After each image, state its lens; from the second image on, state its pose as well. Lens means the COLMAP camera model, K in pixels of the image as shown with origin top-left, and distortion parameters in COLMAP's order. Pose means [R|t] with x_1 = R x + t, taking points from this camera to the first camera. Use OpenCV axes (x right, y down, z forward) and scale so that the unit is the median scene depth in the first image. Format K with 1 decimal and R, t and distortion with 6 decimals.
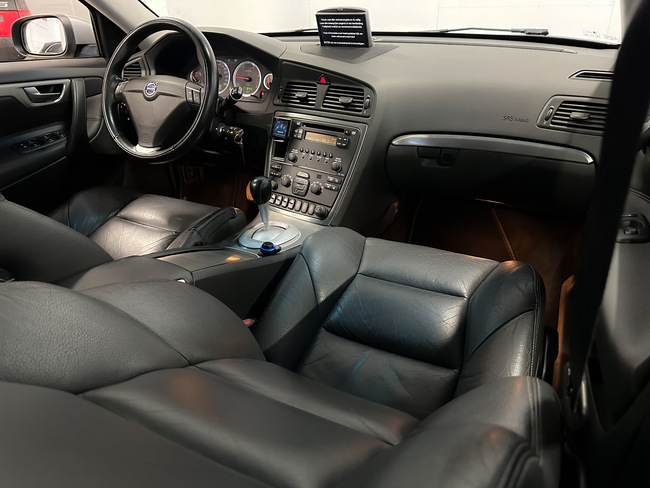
lens RADIAL K [[438.4, 0, 325.0], [0, 438.4, 244.0], [0, 0, 1]] dist [0.078727, -0.108110]
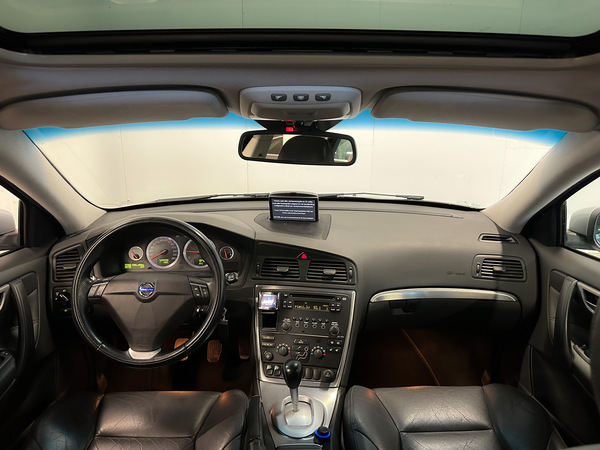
lens RADIAL K [[404.6, 0, 300.0], [0, 404.6, 225.0], [0, 0, 1]] dist [0.078727, -0.108110]
pose [[0.887345, -0.098572, 0.450448, -0.475671], [0.202678, 0.960833, -0.188999, -0.246073], [-0.414175, 0.259003, 0.872569, 0.054375]]
